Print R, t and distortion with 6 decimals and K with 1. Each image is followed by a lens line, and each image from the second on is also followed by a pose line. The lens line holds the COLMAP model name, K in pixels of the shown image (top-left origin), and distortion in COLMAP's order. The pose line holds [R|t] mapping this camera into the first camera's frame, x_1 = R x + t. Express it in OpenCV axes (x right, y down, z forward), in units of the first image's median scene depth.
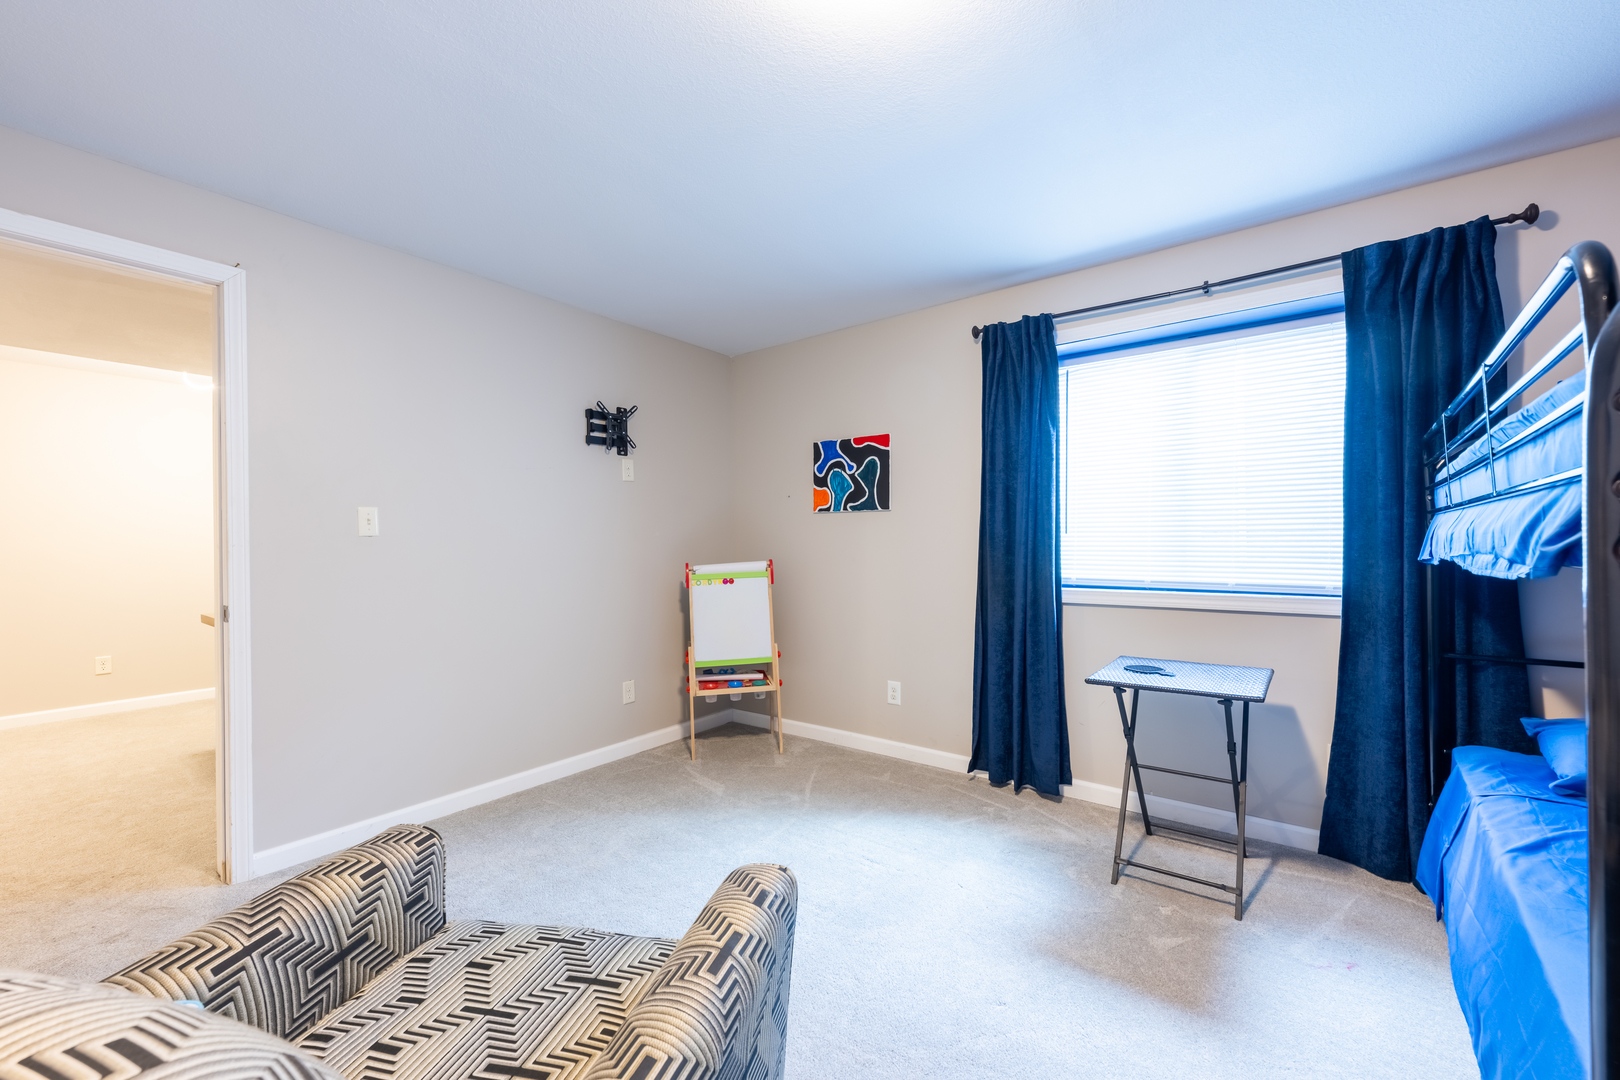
lens RADIAL K [[635.9, 0, 810.7], [0, 635.9, 542.4], [0, 0, 1]] dist [-0.002295, -0.000373]
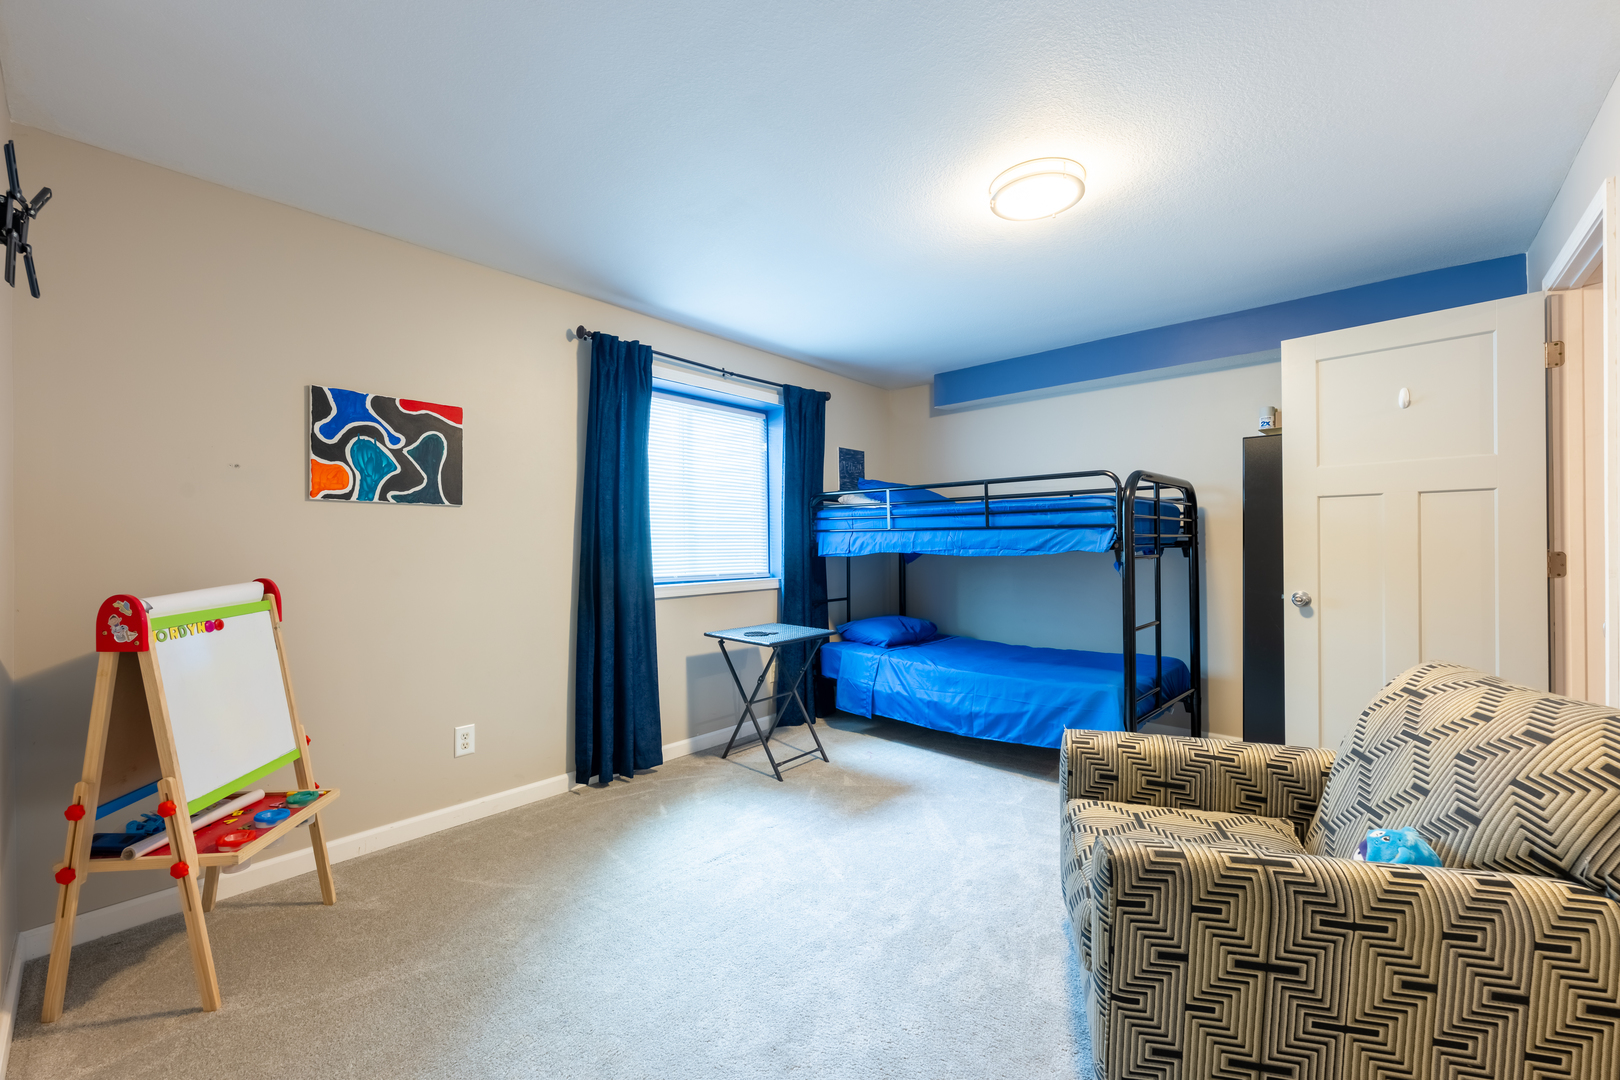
lens RADIAL K [[635.9, 0, 801.8], [0, 635.9, 542.8], [0, 0, 1]] dist [-0.002295, -0.000373]
pose [[0.088650, 0.007492, 0.996035, -0.595591], [0.006910, 0.999943, -0.008136, 0.003435], [-0.996039, 0.007604, 0.088594, 0.505055]]
